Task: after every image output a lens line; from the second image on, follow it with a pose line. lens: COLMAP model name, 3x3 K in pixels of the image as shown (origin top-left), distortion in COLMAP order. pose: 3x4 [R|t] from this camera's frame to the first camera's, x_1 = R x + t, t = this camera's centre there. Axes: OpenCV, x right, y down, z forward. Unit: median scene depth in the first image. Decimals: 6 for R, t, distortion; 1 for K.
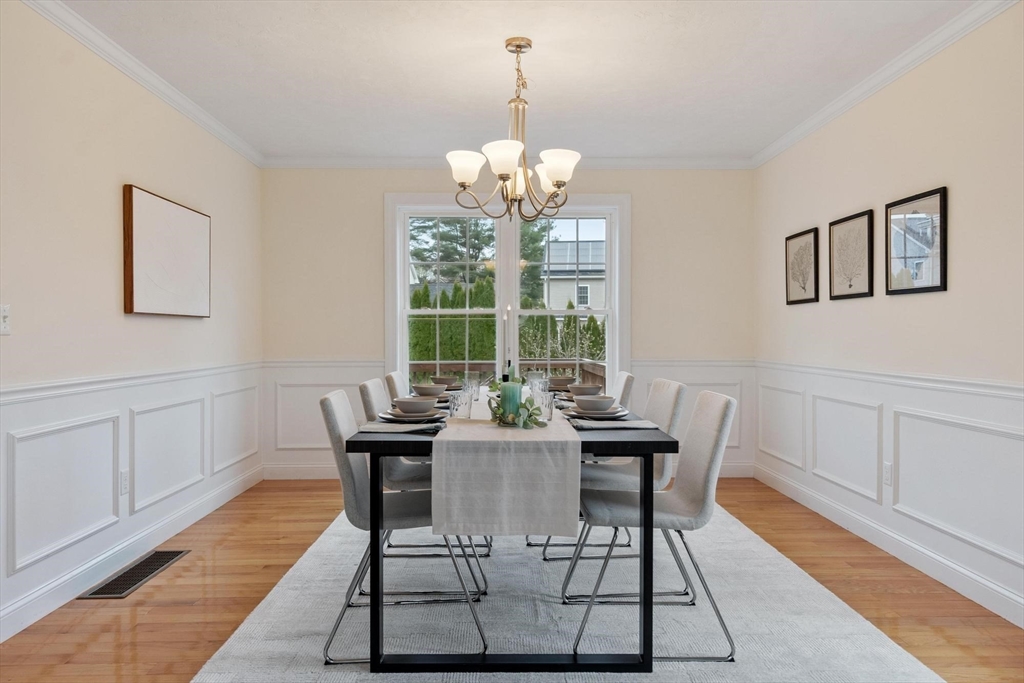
lens RADIAL K [[700.6, 0, 512.0], [0, 700.6, 341.5], [0, 0, 1]] dist [0.006161, 0.000413]
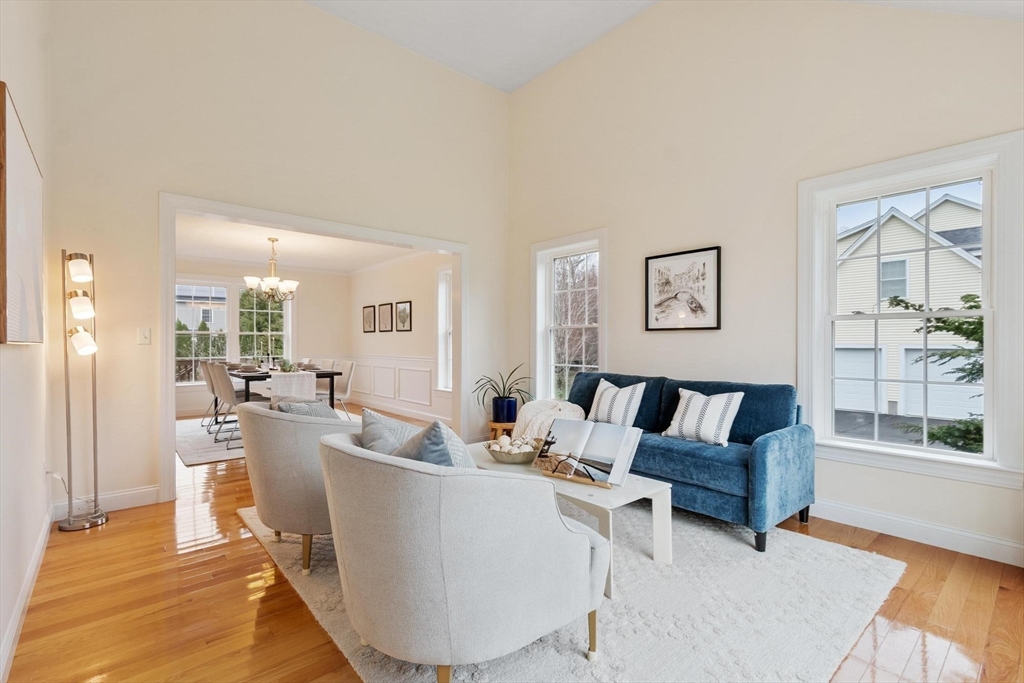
lens RADIAL K [[462.2, 0, 510.4], [0, 462.2, 341.2], [0, 0, 1]] dist [0.000526, -0.000134]
pose [[0.761542, 0.004811, 0.648097, -0.458336], [0.005640, 0.999885, -0.014050, 0.009536], [-0.648091, 0.014355, 0.761428, -0.993862]]
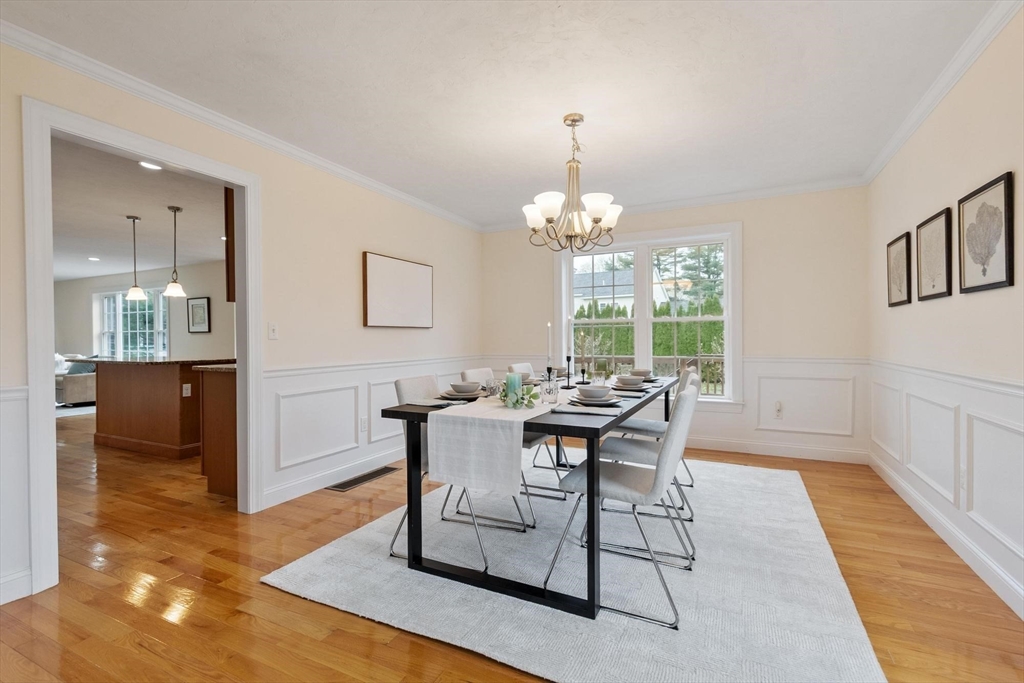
lens RADIAL K [[462.2, 0, 510.4], [0, 462.2, 341.2], [0, 0, 1]] dist [0.000526, -0.000134]
pose [[0.889178, -0.003203, -0.457549, 0.302295], [0.002613, 0.999995, -0.001922, -0.001054], [0.457553, 0.000513, 0.889182, 0.163331]]
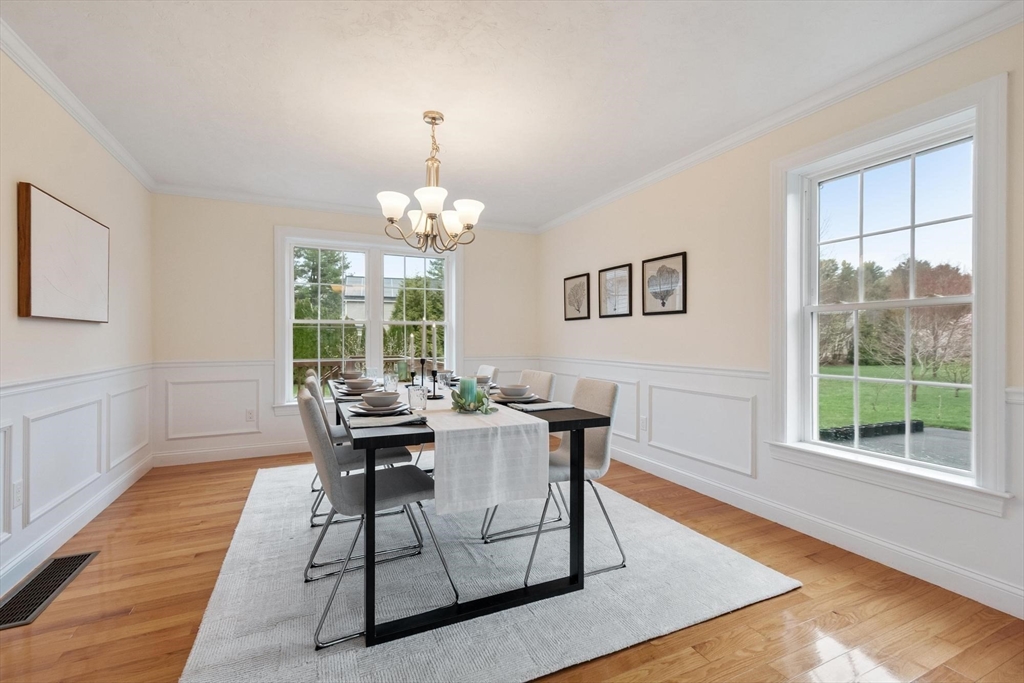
lens RADIAL K [[443.0, 0, 511.8], [0, 443.0, 339.0], [0, 0, 1]] dist [0.000239, -0.000001]
pose [[0.914971, 0.000408, 0.403519, -0.190076], [0.003803, 0.999946, -0.009635, -0.001676], [-0.403501, 0.010350, 0.914920, 0.187368]]
